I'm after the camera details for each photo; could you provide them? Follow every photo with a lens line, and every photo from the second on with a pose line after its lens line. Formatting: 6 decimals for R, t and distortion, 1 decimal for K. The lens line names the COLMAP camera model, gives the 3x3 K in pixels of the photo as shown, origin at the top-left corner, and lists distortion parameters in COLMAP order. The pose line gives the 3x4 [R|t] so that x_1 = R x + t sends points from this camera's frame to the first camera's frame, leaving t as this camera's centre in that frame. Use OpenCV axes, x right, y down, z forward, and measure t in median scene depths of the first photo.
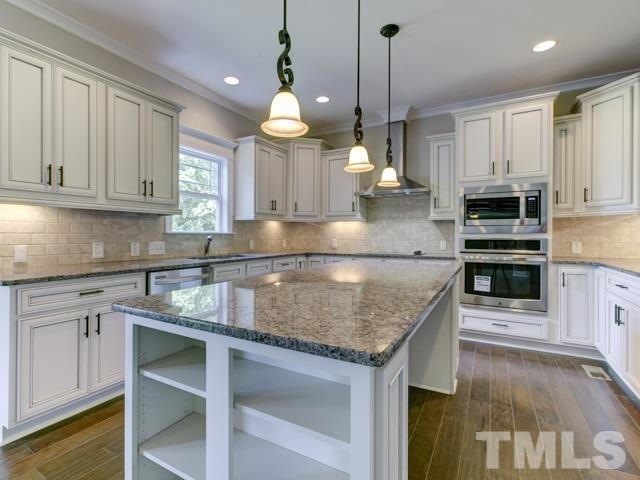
lens RADIAL K [[325.9, 0, 308.2], [0, 325.9, 236.8], [0, 0, 1]] dist [0.003871, 0.000640]
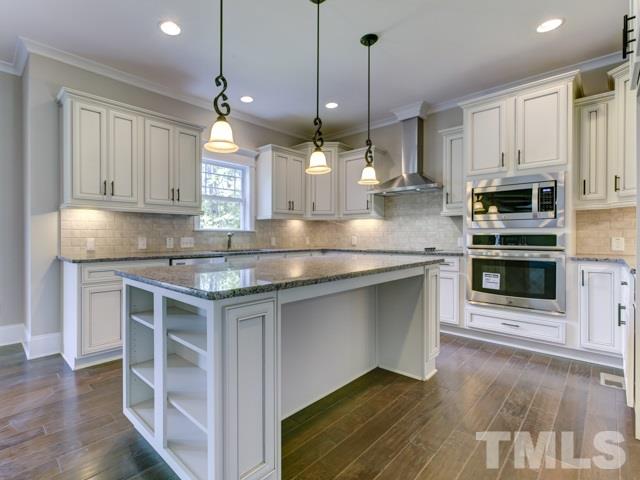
lens RADIAL K [[325.9, 0, 281.8], [0, 325.9, 241.4], [0, 0, 1]] dist [0.003871, 0.000640]
pose [[0.961385, 0.001681, -0.275202, 0.212885], [0.000888, 0.999957, 0.009213, 0.018531], [0.275205, -0.009101, 0.961342, -0.094116]]
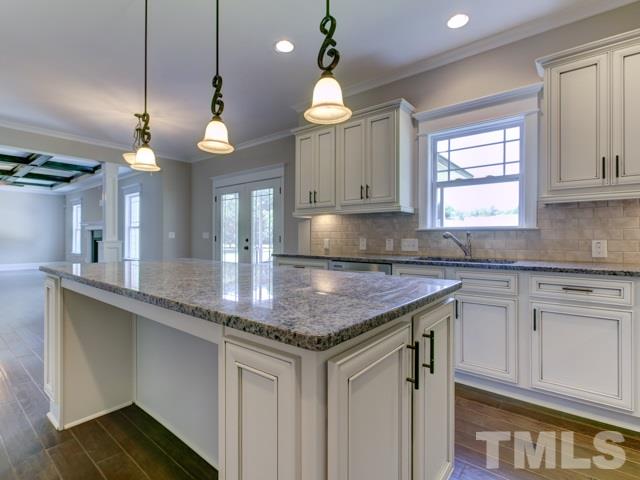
lens RADIAL K [[325.9, 0, 345.2], [0, 325.9, 234.2], [0, 0, 1]] dist [0.003871, 0.000640]
pose [[-0.128895, -0.008400, -0.991623, 0.552668], [-0.006687, 0.999949, -0.007601, 0.009862], [0.991636, 0.005651, -0.128945, 0.882540]]
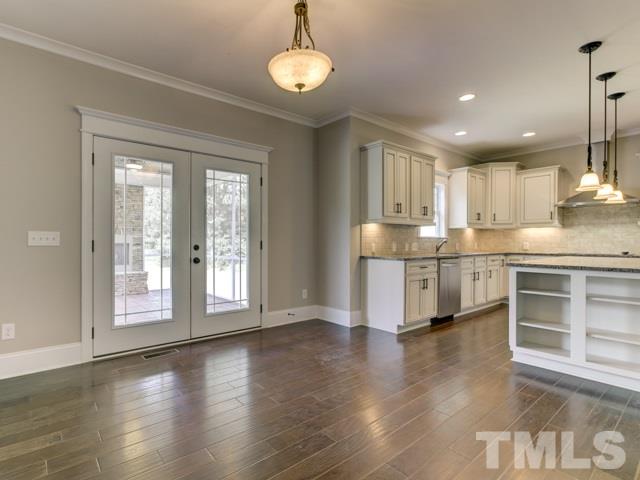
lens RADIAL K [[334.1, 0, 272.1], [0, 334.1, 243.0], [0, 0, 1]] dist [0.006062, -0.000352]
pose [[0.922315, -0.000727, -0.386439, -0.446828], [-0.000435, 0.999996, -0.002919, 0.019716], [0.386440, 0.002861, 0.922310, -0.736335]]
